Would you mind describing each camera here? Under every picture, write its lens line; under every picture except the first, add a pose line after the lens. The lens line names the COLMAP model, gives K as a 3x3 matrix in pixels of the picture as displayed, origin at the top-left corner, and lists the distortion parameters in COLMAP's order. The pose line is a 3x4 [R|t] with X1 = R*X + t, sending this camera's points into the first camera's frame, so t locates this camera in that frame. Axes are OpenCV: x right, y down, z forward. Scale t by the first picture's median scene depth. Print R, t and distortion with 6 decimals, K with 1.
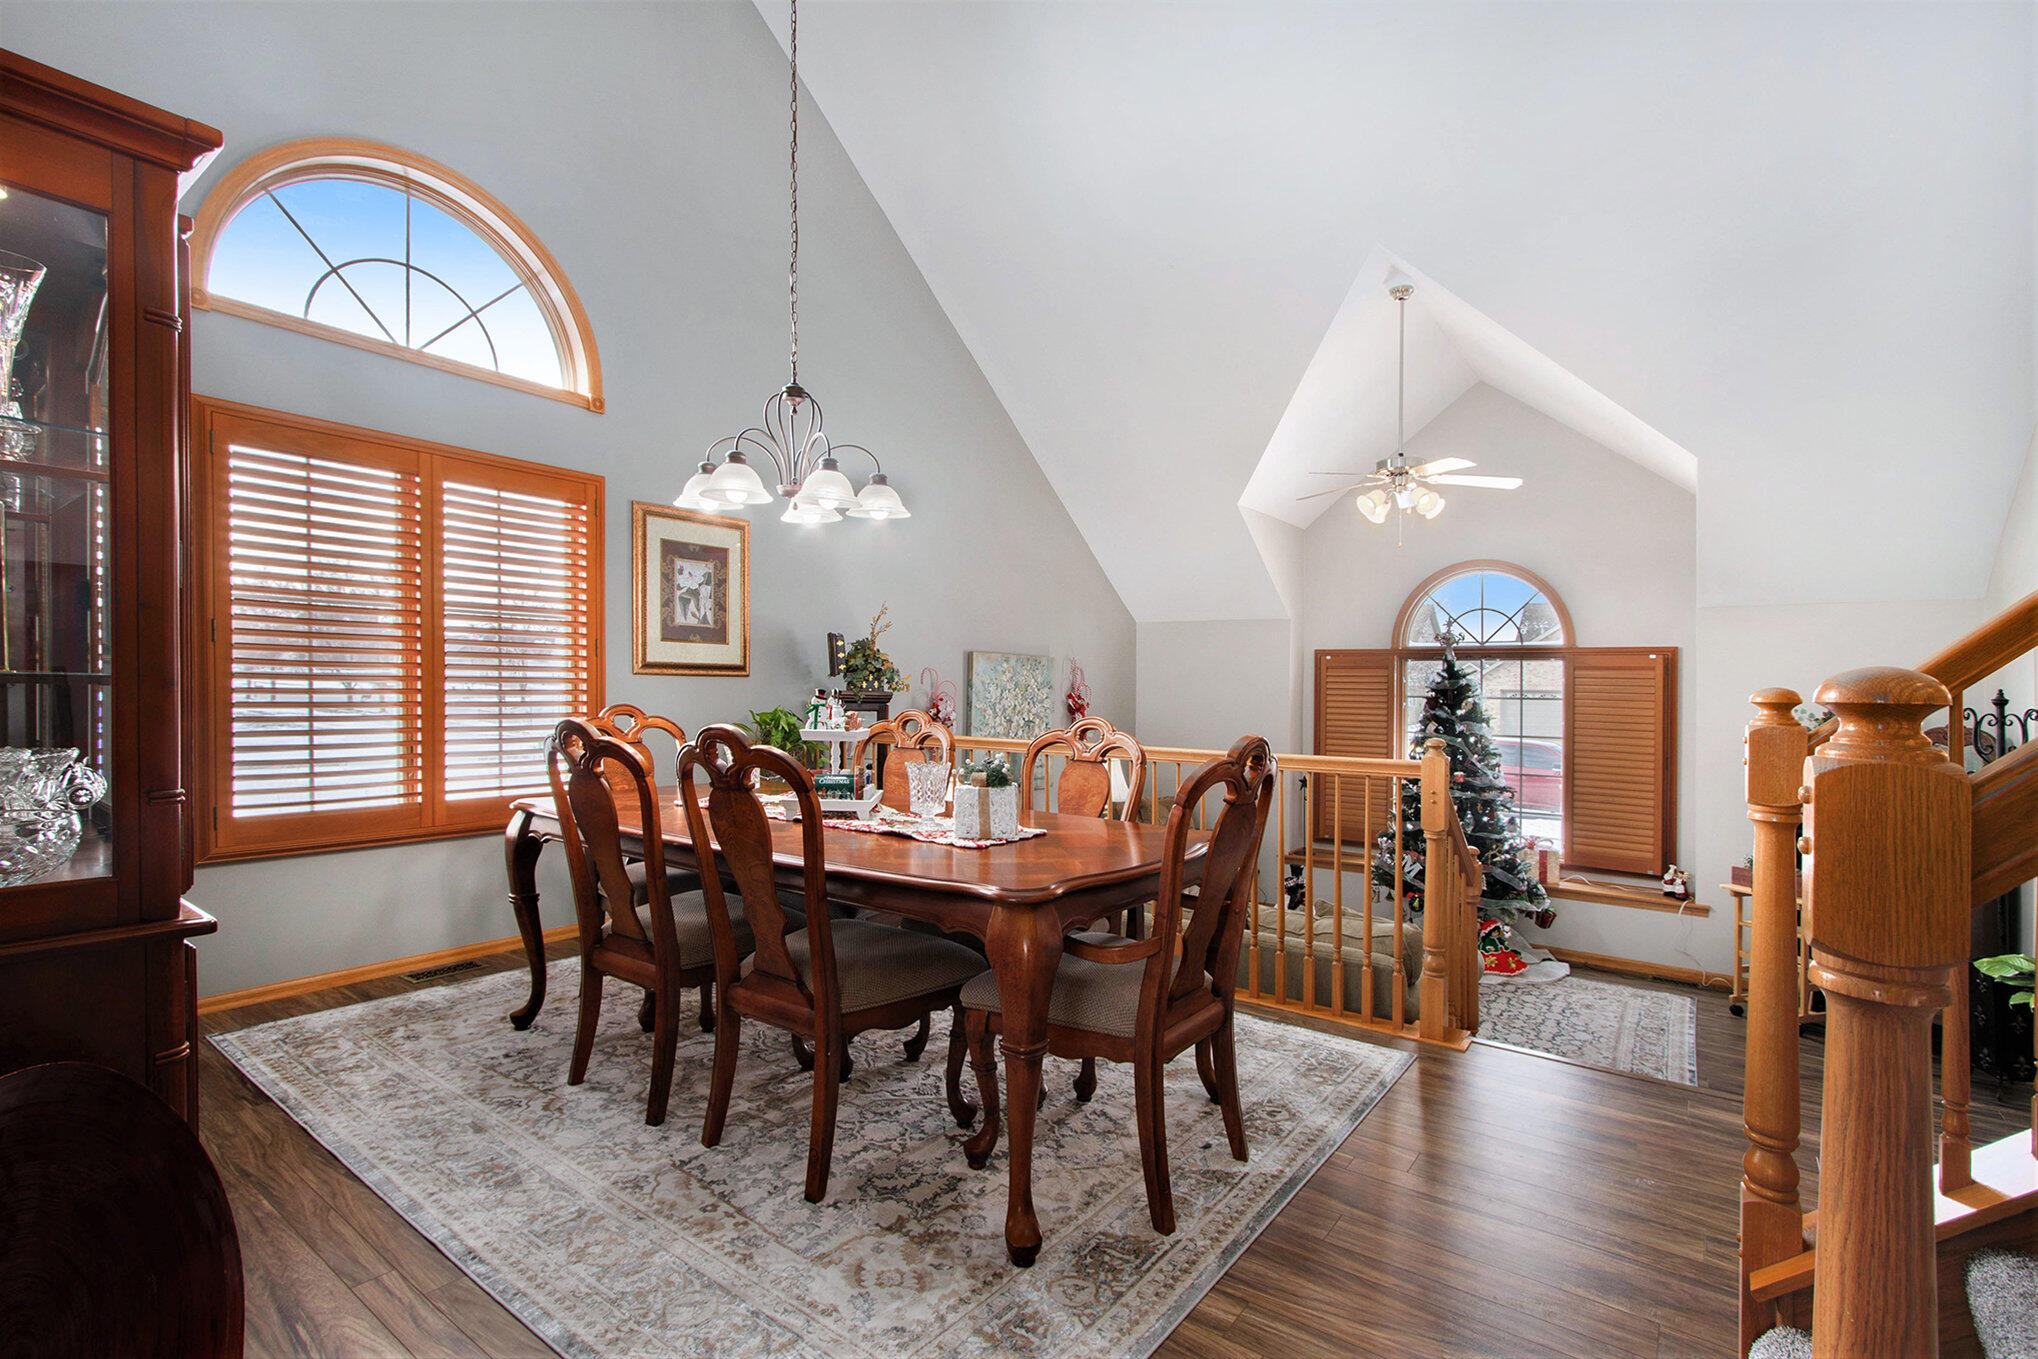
lens RADIAL K [[951.6, 0, 1021.1], [0, 951.6, 685.7], [0, 0, 1]] dist [-0.010726, 0.003832]
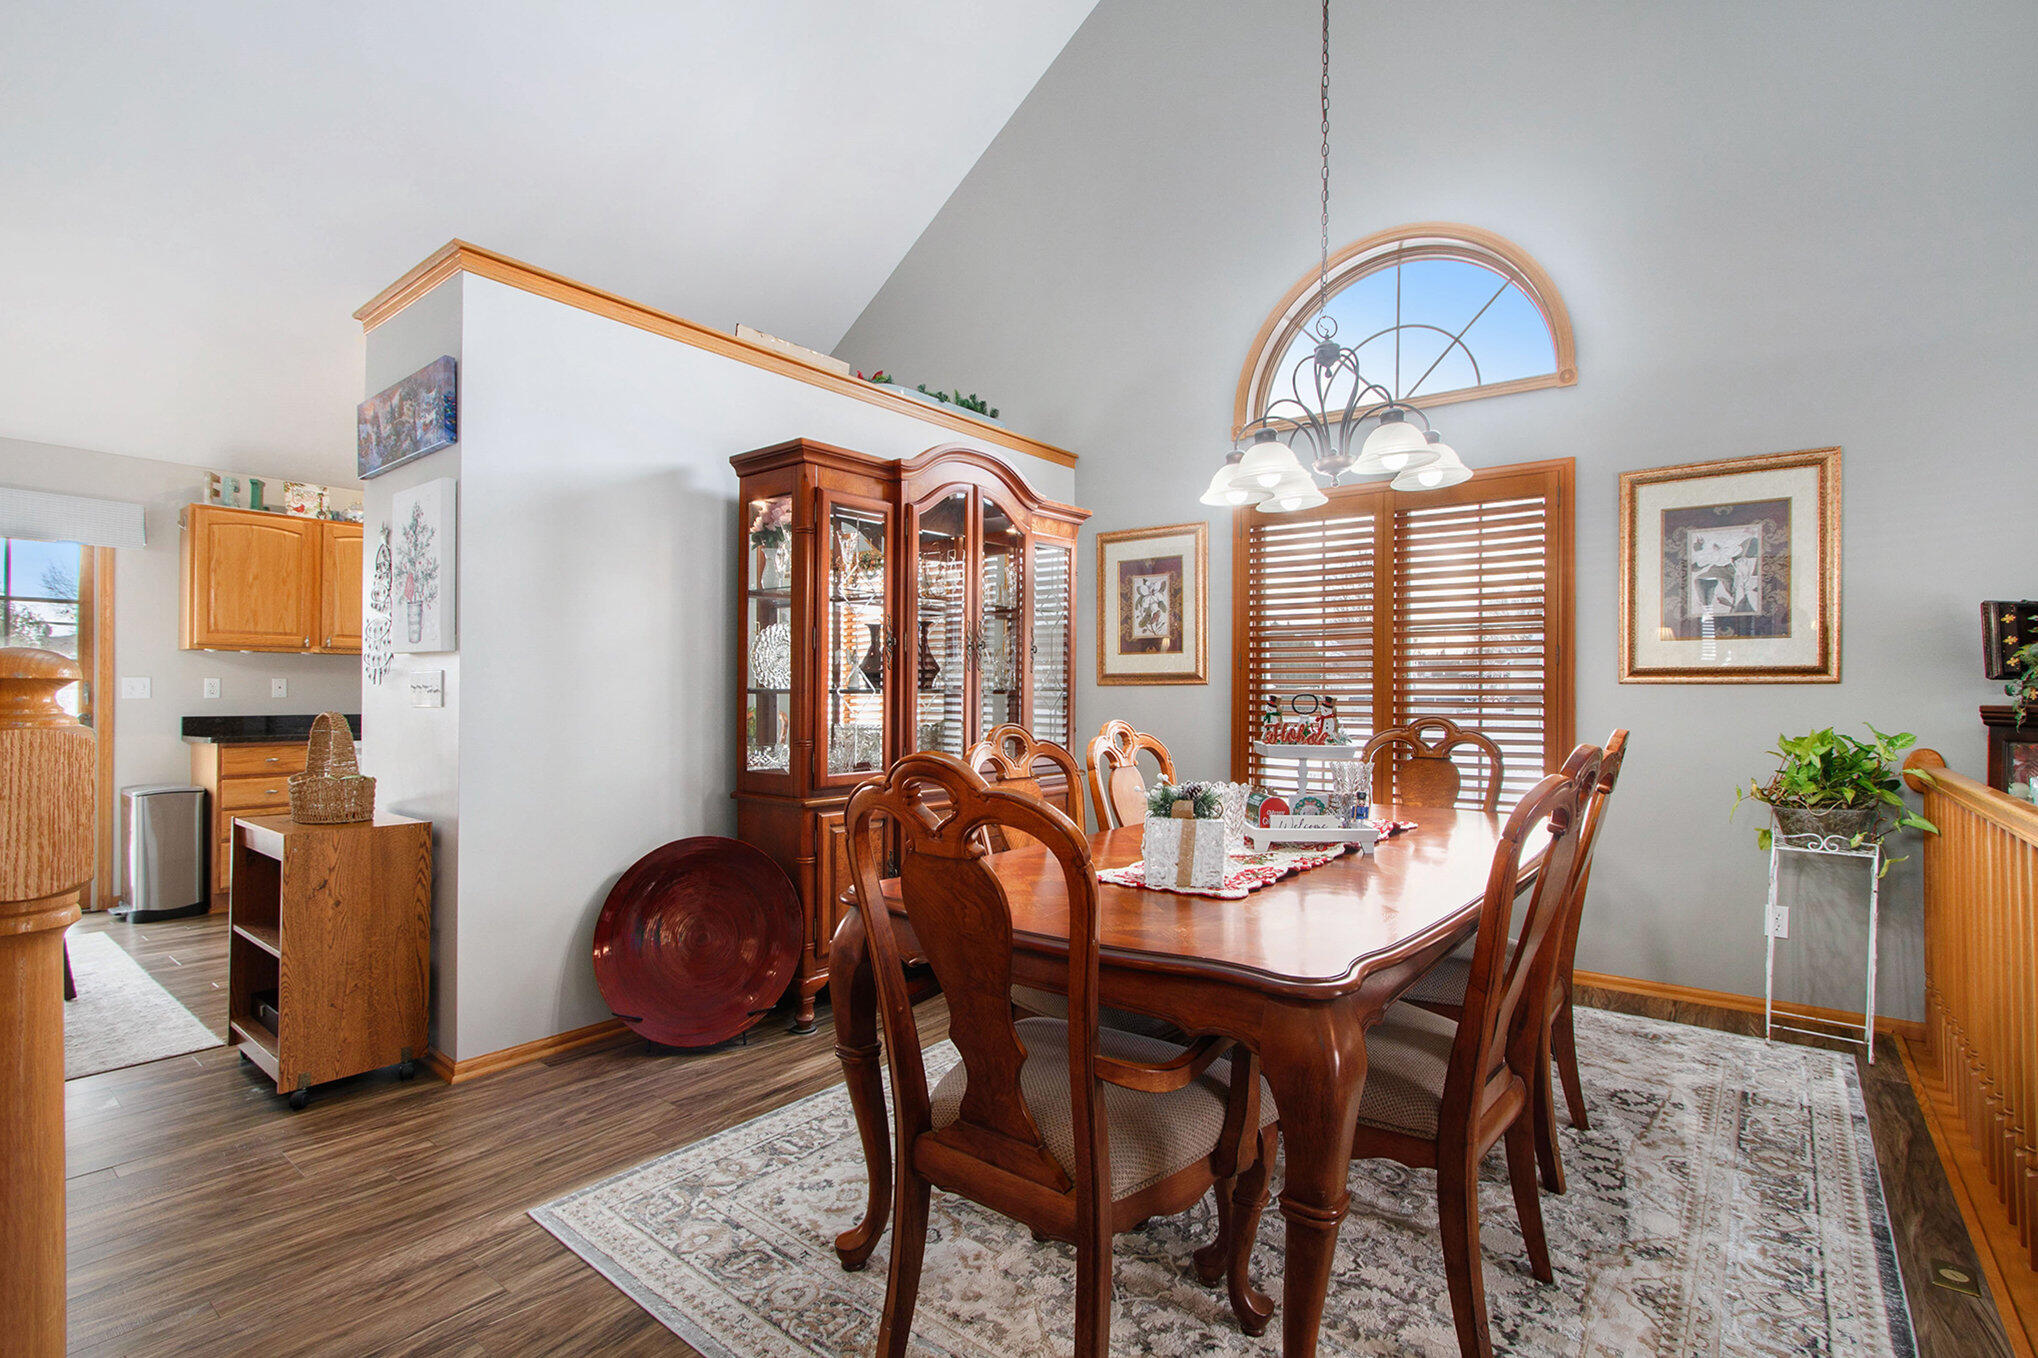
lens RADIAL K [[951.6, 0, 1033.9], [0, 951.6, 695.1], [0, 0, 1]] dist [-0.010726, 0.003832]
pose [[-0.023488, -0.012642, -0.999644, 0.396309], [-0.002970, 0.999917, -0.012576, 0.008780], [0.999720, 0.002674, -0.023524, 0.481380]]
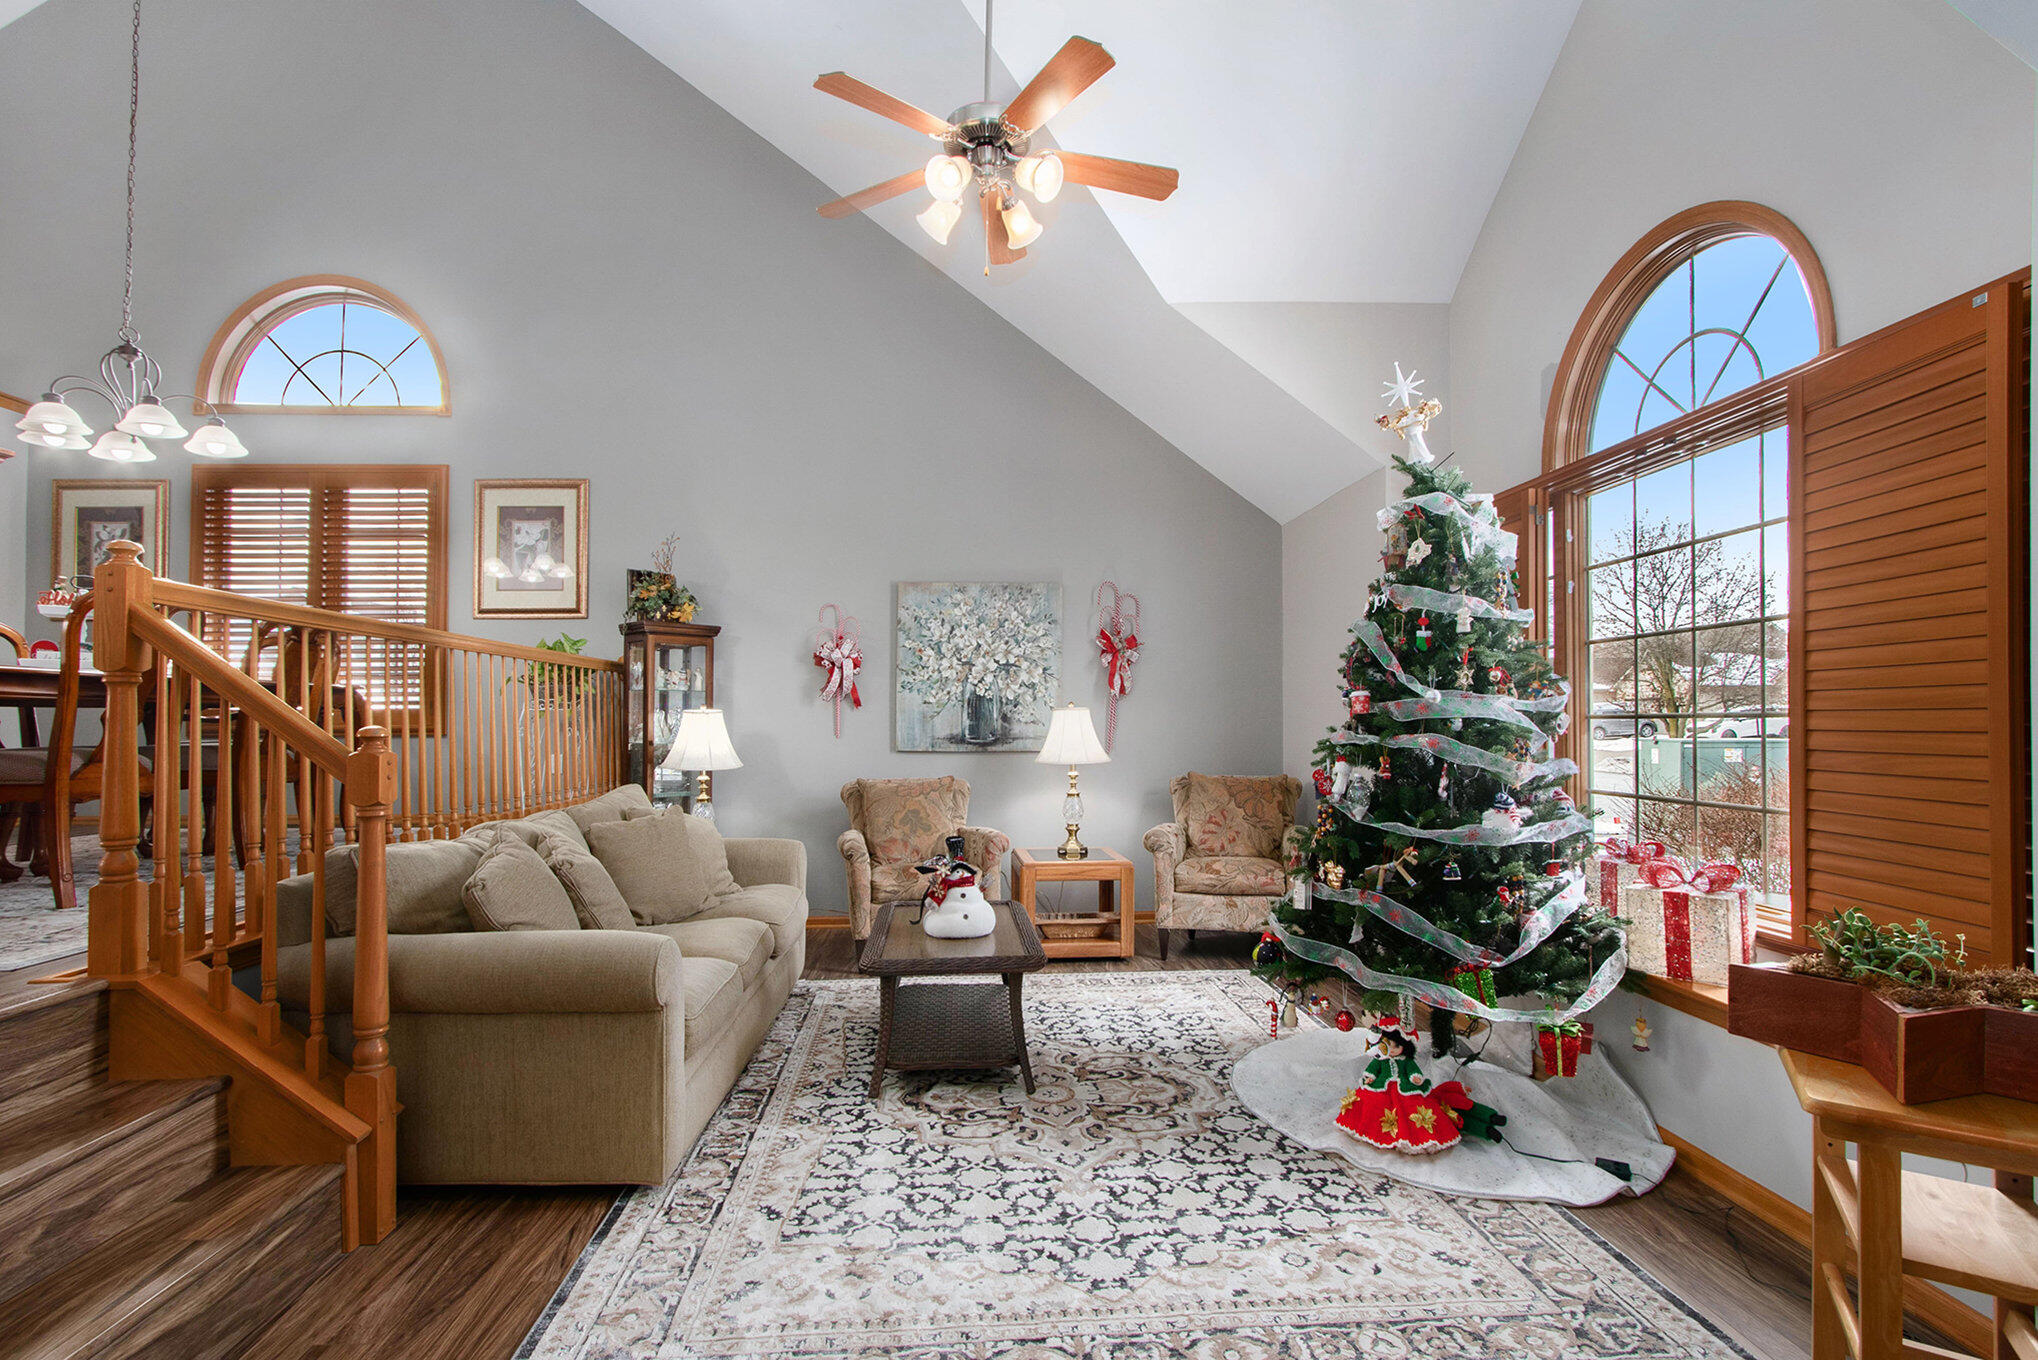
lens RADIAL K [[951.6, 0, 1004.8], [0, 951.6, 698.2], [0, 0, 1]] dist [-0.010726, 0.003832]
pose [[0.622798, -0.039855, -0.781367, 0.920227], [0.016118, 0.999143, -0.038116, 0.140067], [0.782217, 0.011145, 0.622906, 0.725647]]
